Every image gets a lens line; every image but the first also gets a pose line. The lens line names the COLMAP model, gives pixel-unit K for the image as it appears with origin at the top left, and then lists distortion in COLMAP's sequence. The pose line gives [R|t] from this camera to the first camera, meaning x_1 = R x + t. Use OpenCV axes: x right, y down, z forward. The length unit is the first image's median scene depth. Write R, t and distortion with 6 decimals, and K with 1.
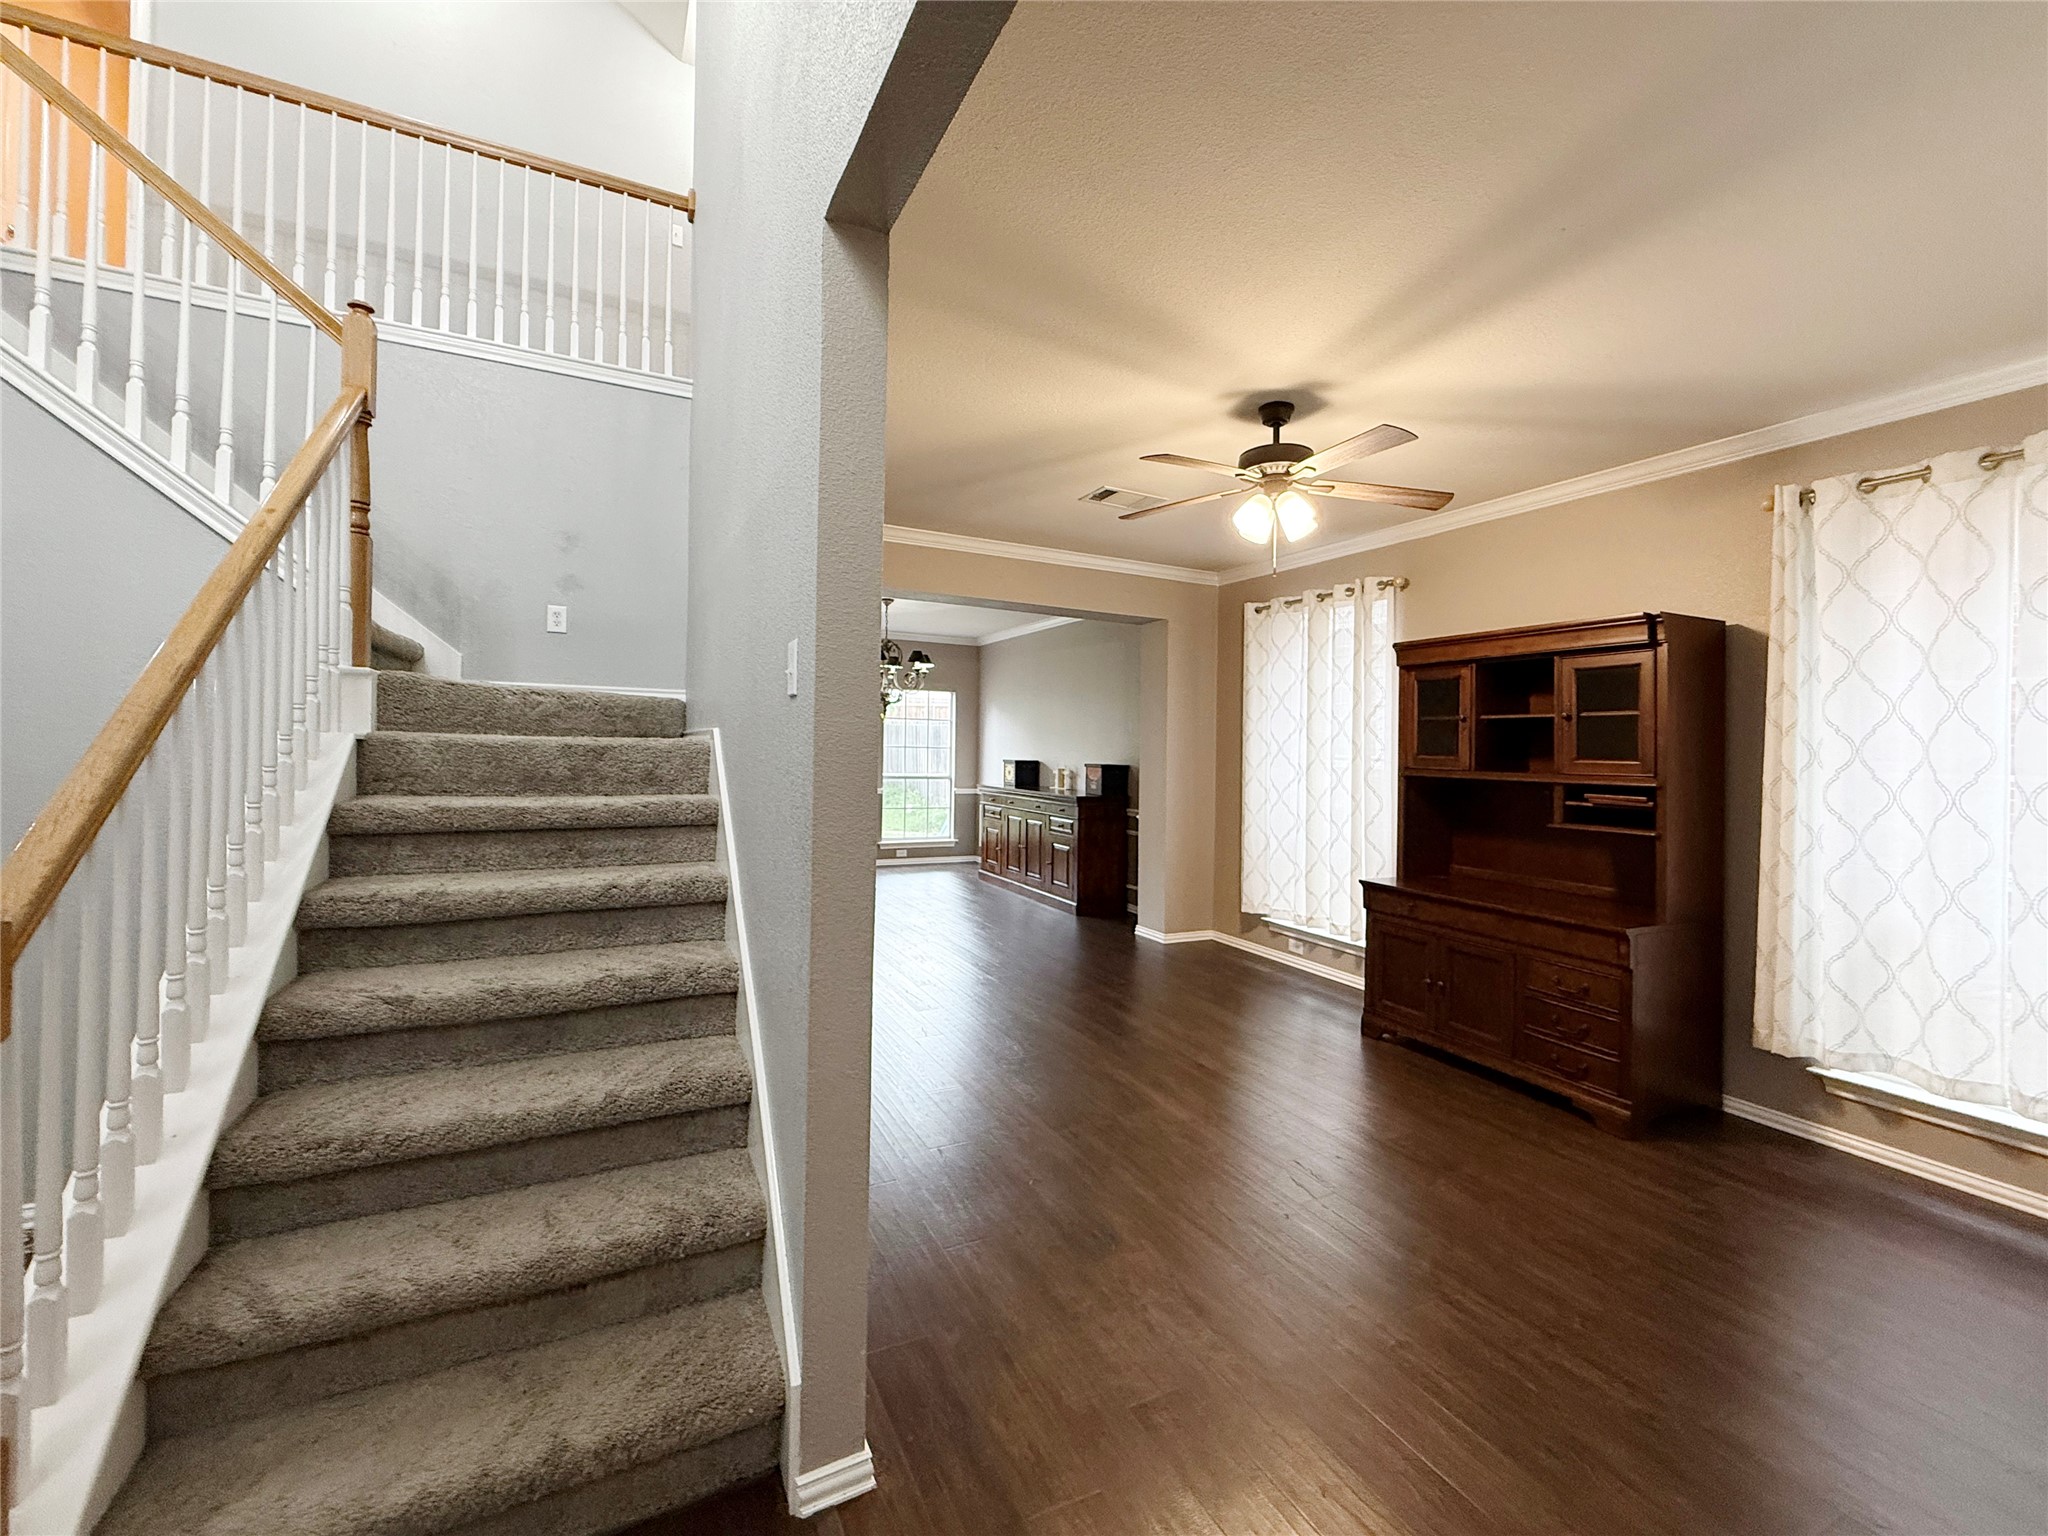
lens RADIAL K [[820.4, 0, 1020.4], [0, 820.4, 730.5], [0, 0, 1]] dist [0.000208, 0.000178]
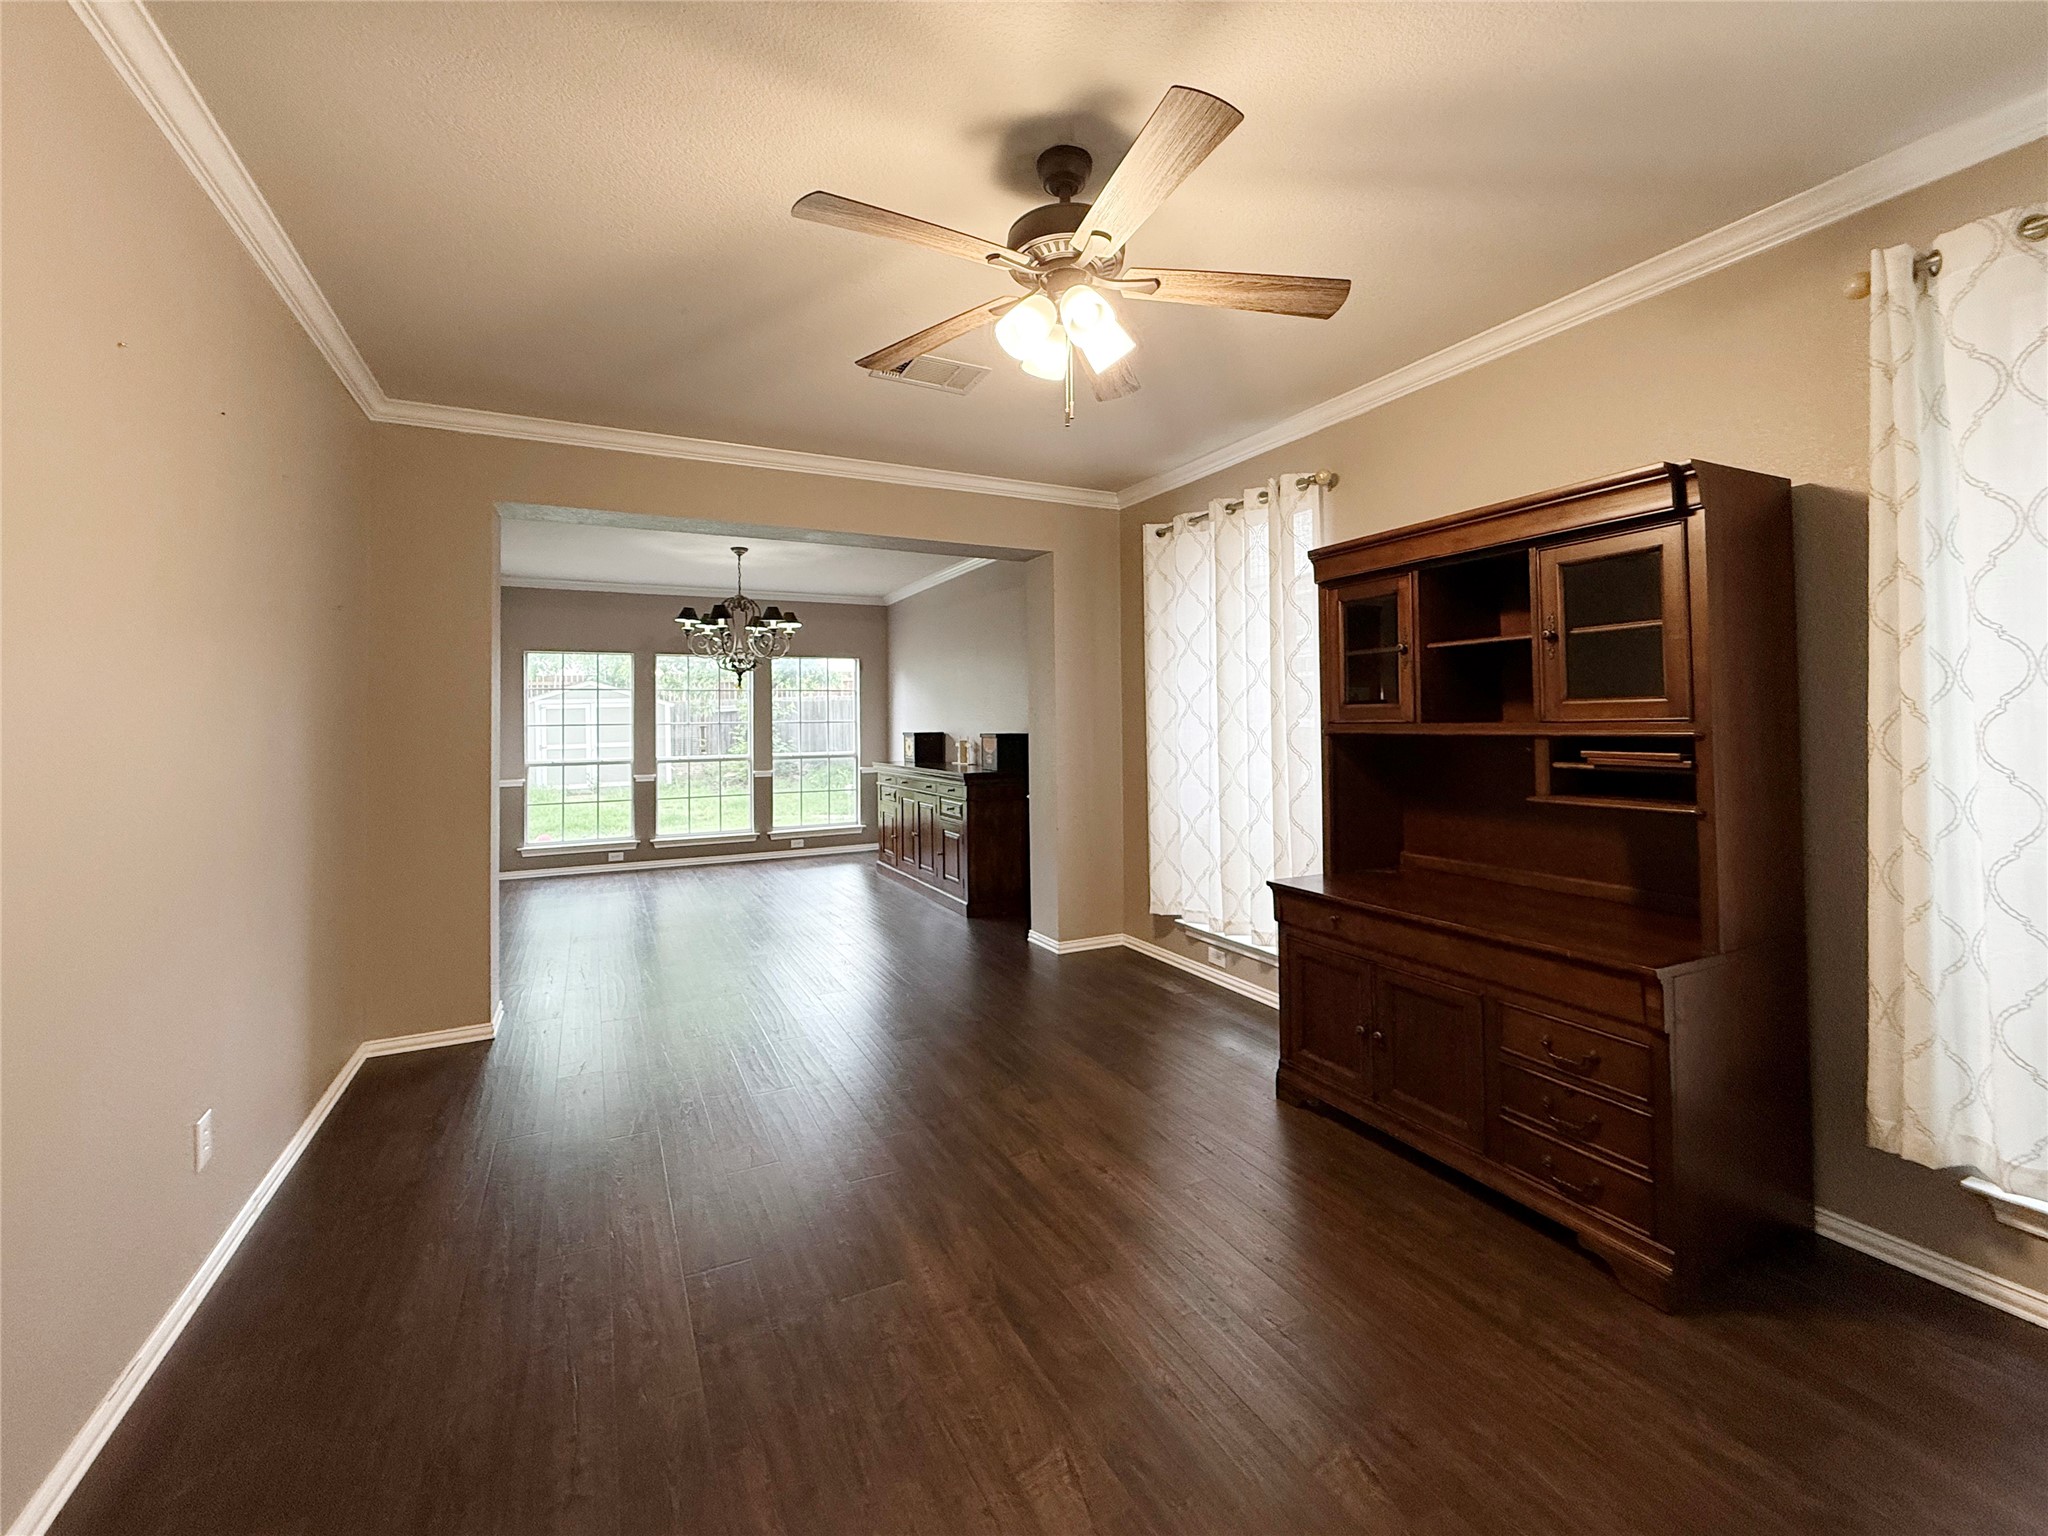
lens RADIAL K [[830.6, 0, 983.8], [0, 830.6, 706.0], [0, 0, 1]] dist [0.000618, 0.000226]
pose [[0.998937, -0.037885, -0.026249, 0.221979], [0.037971, 0.999275, 0.002753, 0.020660], [0.026125, -0.003746, 0.999652, 0.312971]]
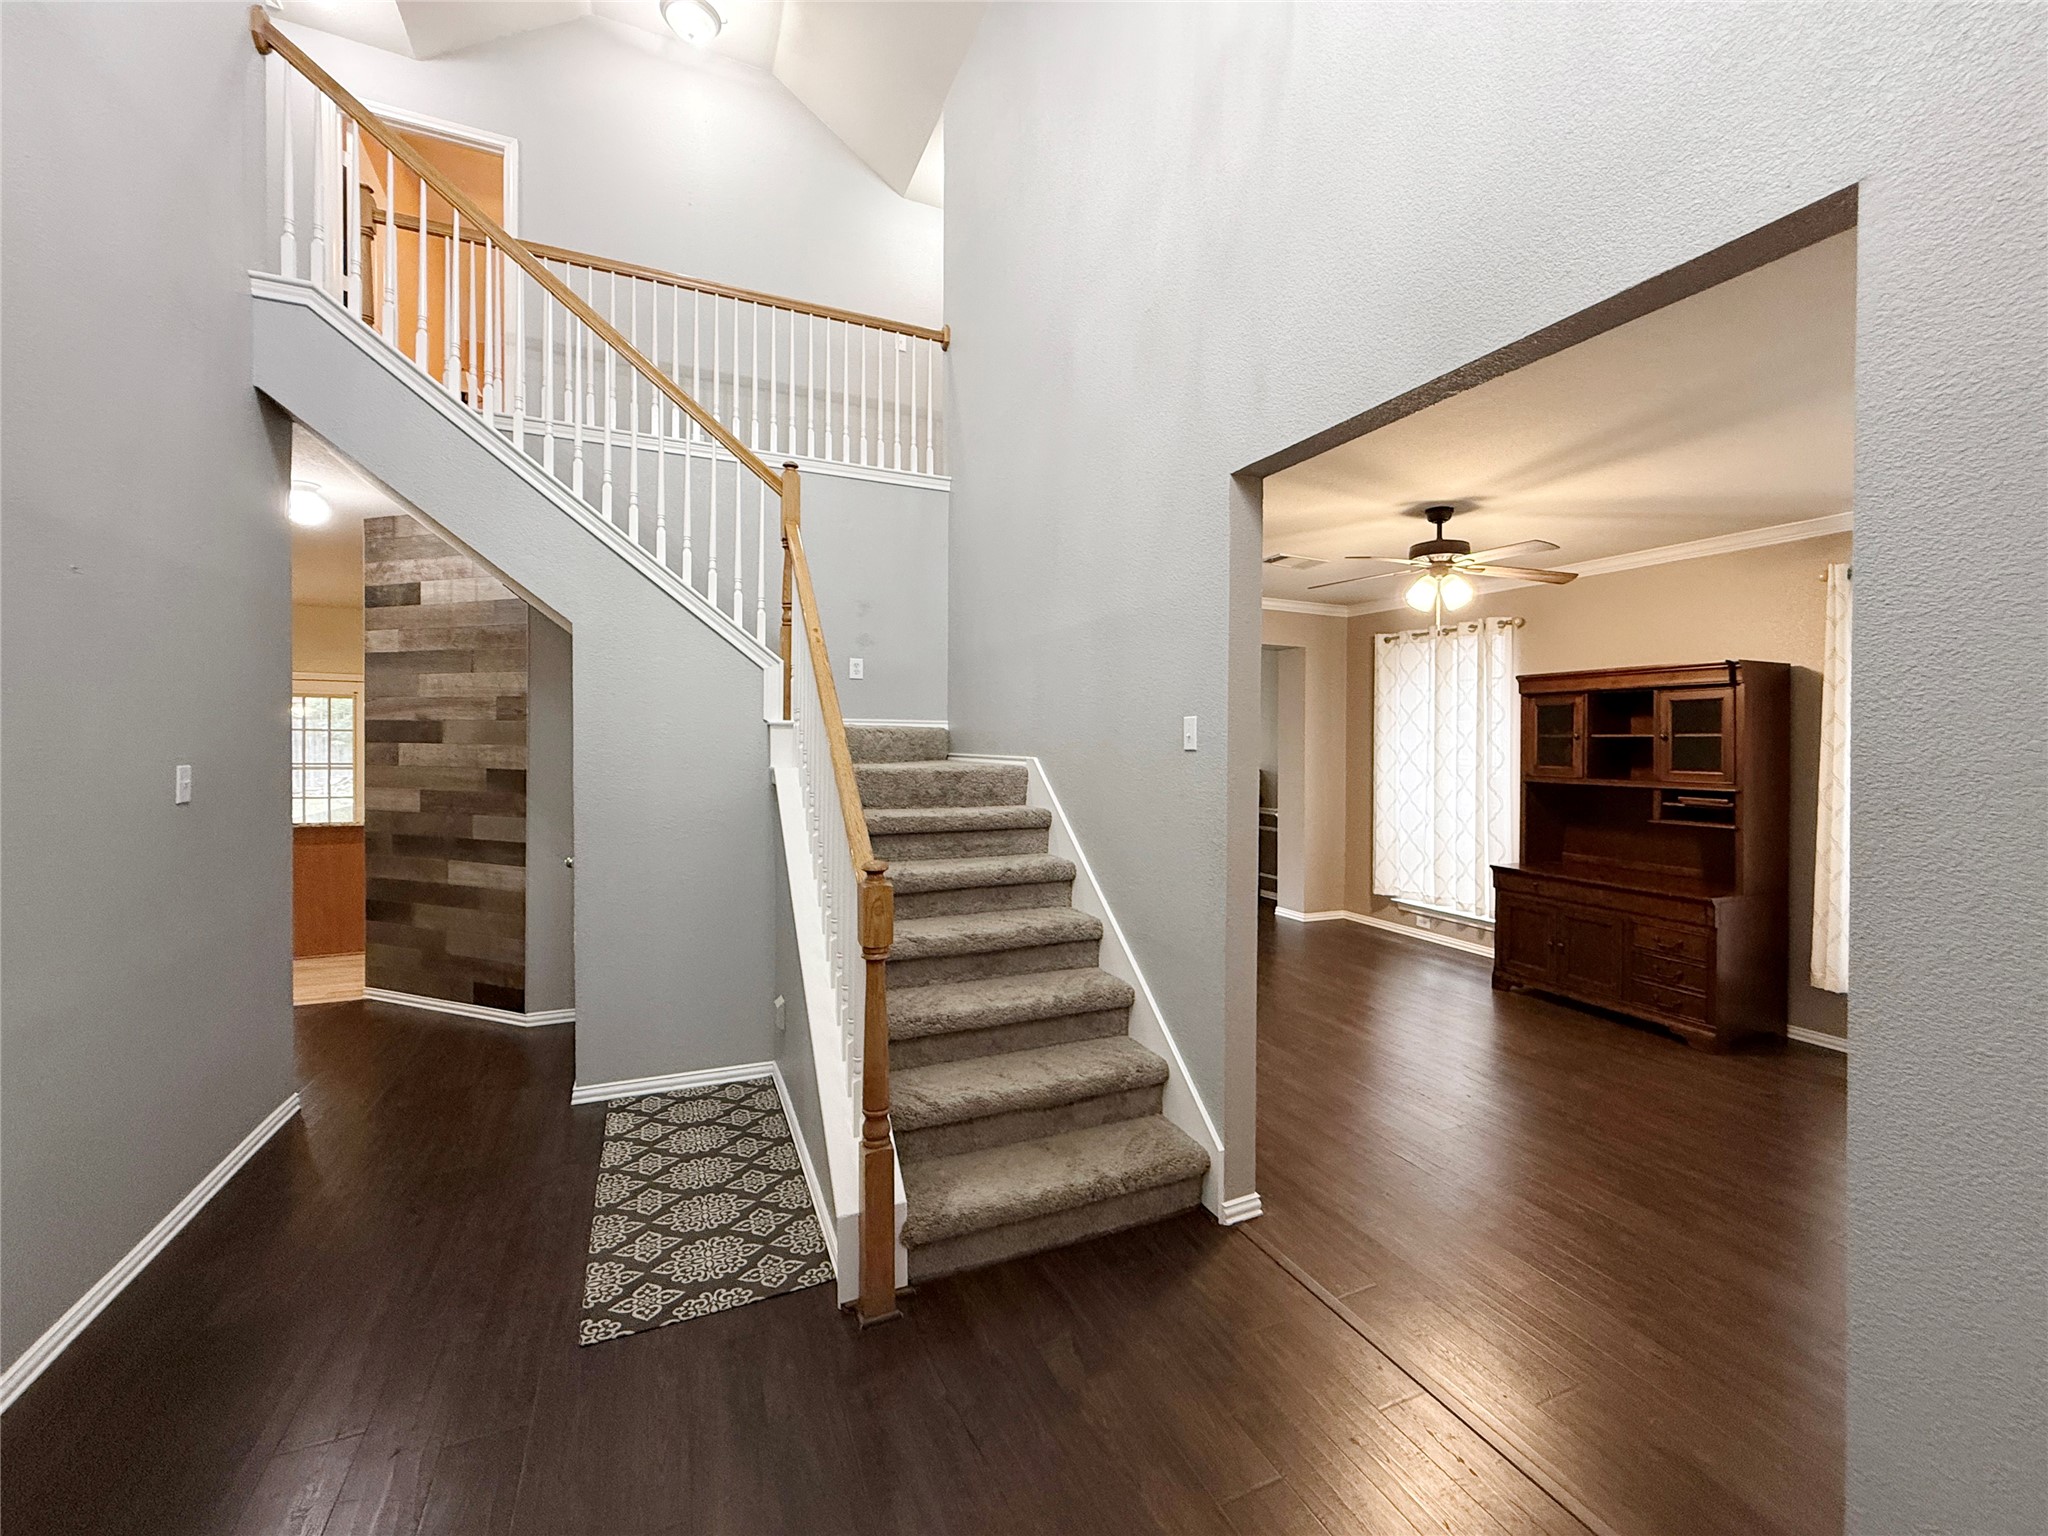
lens RADIAL K [[828.7, 0, 1031.9], [0, 828.7, 739.9], [0, 0, 1]] dist [0.000933, -0.000194]
pose [[0.998898, -0.013800, -0.044853, -0.273093], [0.014652, 0.999717, 0.018724, -0.052234], [0.044582, -0.019361, 0.998818, -0.353227]]
